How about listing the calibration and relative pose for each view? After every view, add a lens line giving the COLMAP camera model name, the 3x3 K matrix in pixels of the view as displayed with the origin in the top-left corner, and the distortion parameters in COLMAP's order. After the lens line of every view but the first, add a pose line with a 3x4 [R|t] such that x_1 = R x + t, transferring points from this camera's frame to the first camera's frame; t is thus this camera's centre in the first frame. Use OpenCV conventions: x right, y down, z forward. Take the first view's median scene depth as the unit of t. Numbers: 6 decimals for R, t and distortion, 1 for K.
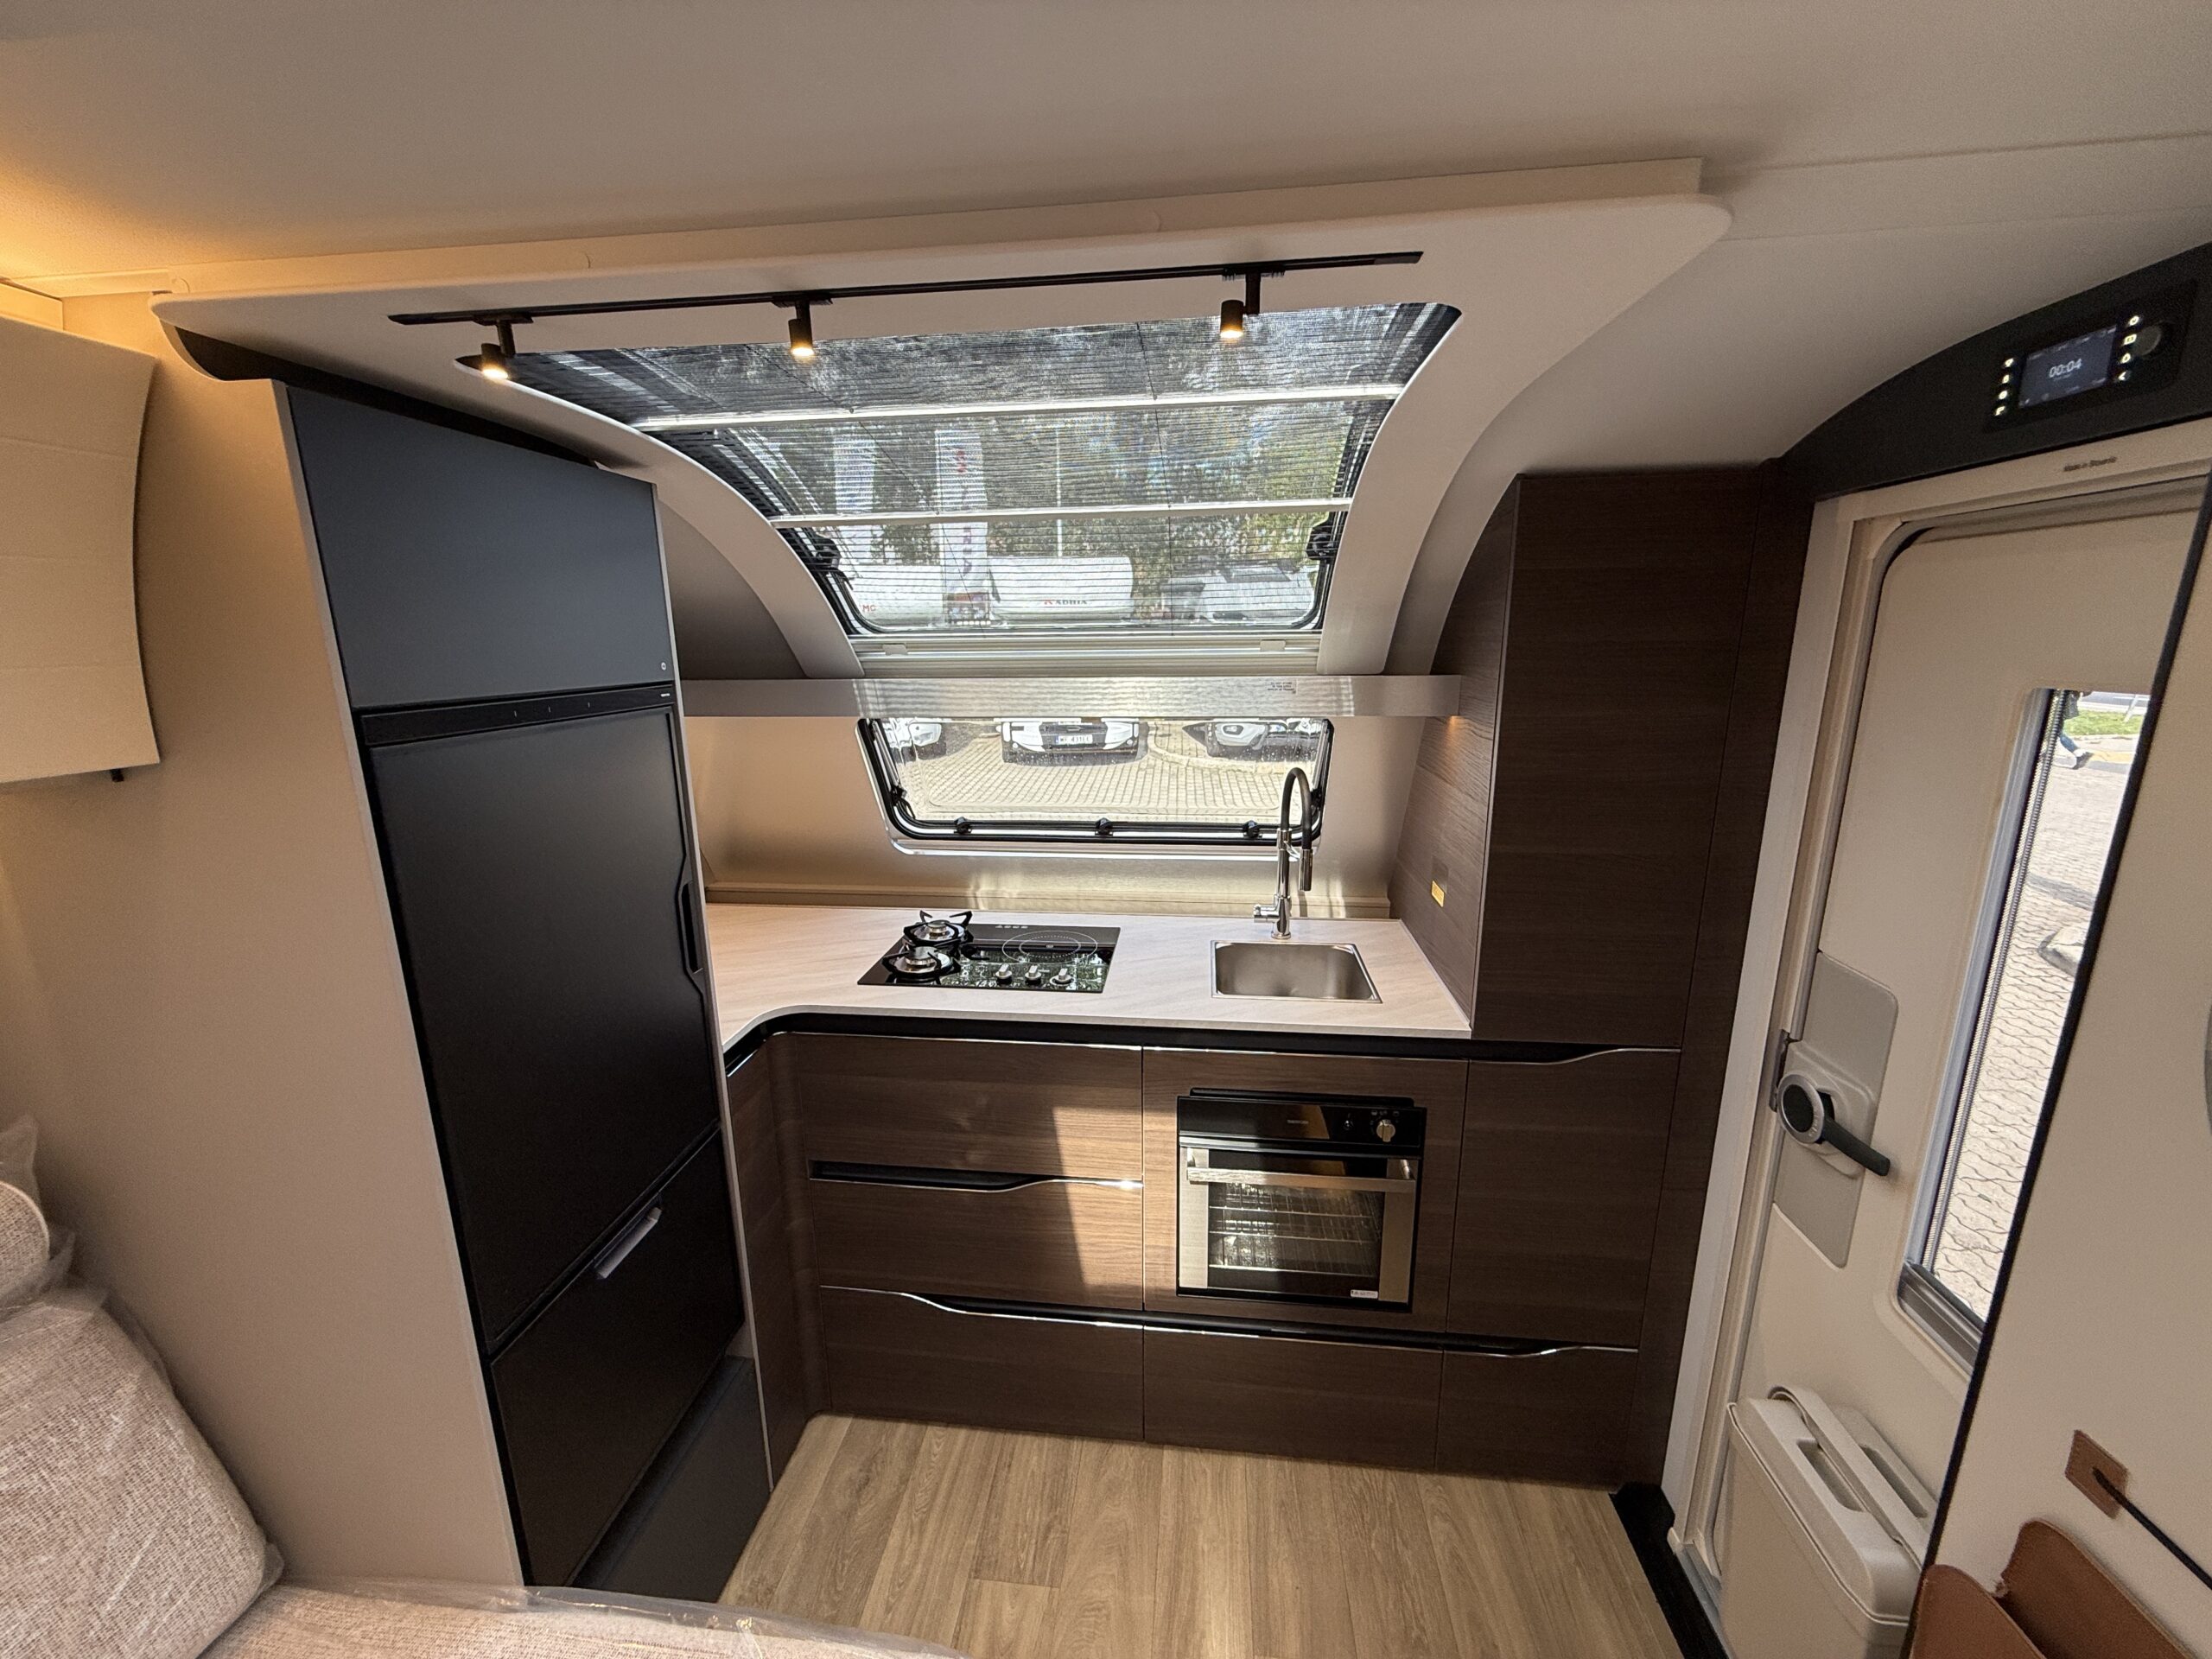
lens RADIAL K [[876.6, 0, 1104.4], [0, 876.6, 833.5], [0, 0, 1]] dist [-0.002521, 0.000310]
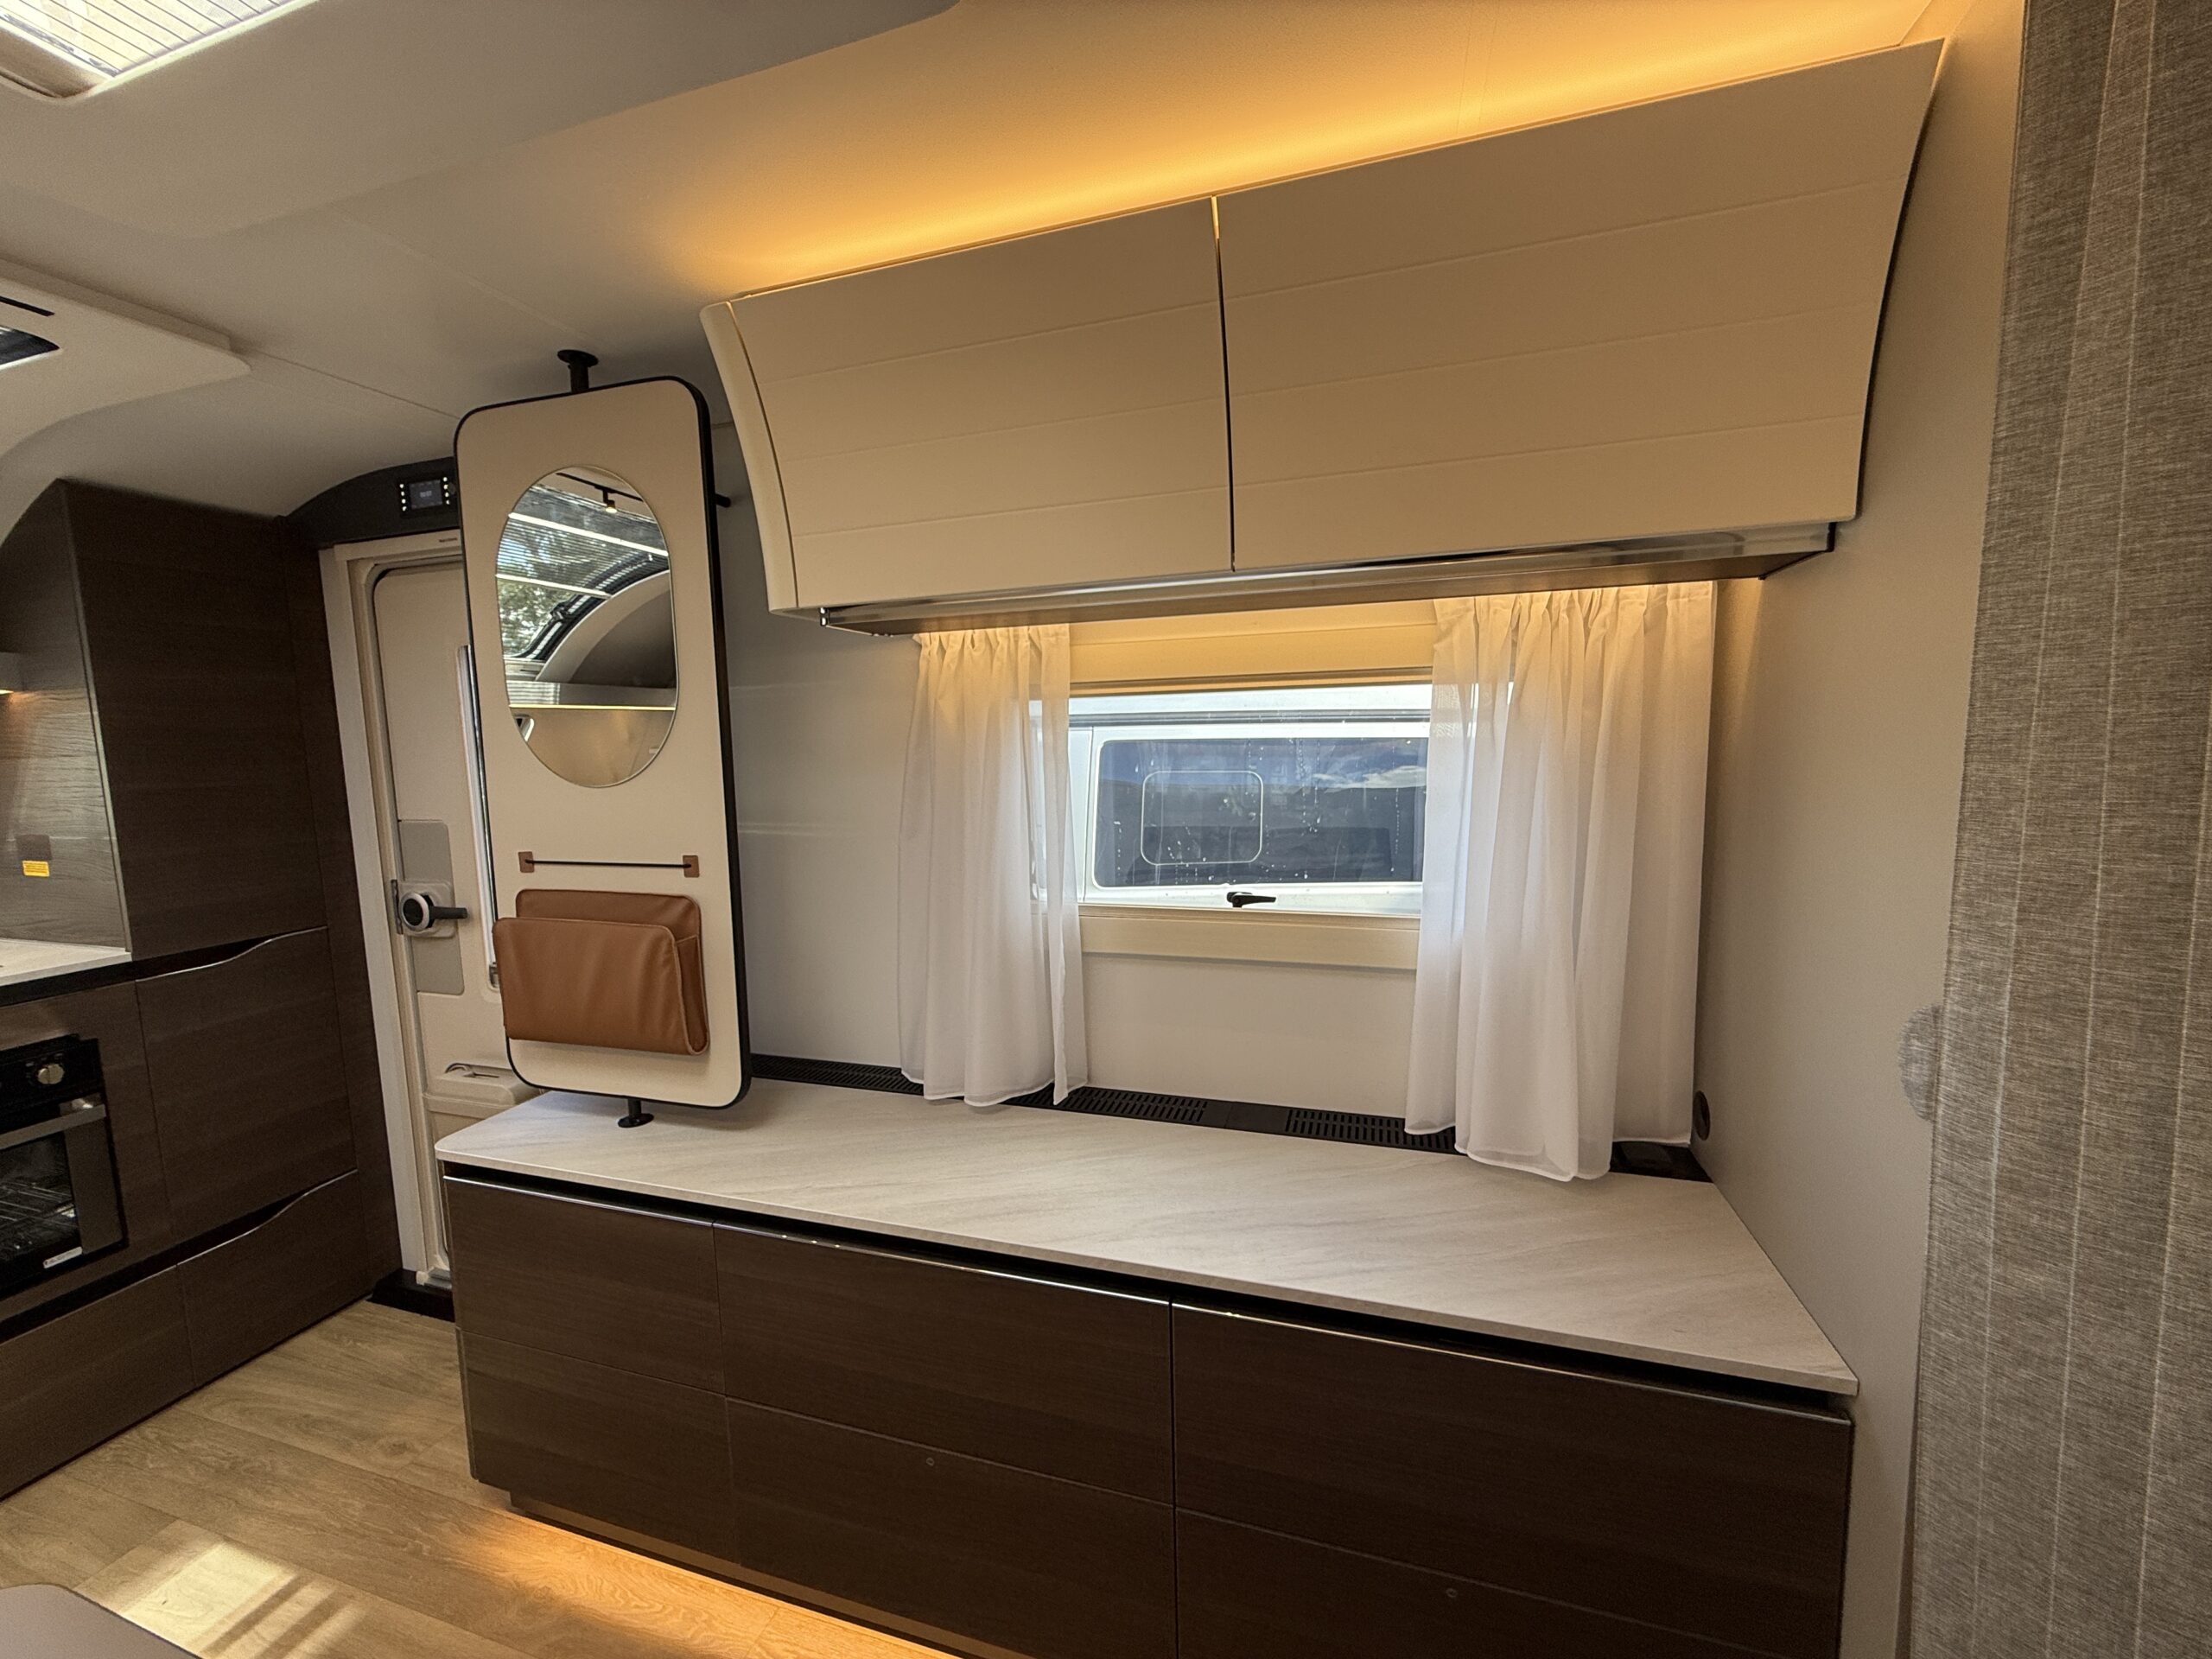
lens RADIAL K [[876.6, 0, 1086.9], [0, 876.6, 830.3], [0, 0, 1]] dist [-0.002521, 0.000310]
pose [[0.194238, -0.097114, 0.976135, -0.522103], [0.242229, 0.969021, 0.048206, 0.379423], [-0.950577, 0.227084, 0.211745, -0.553041]]
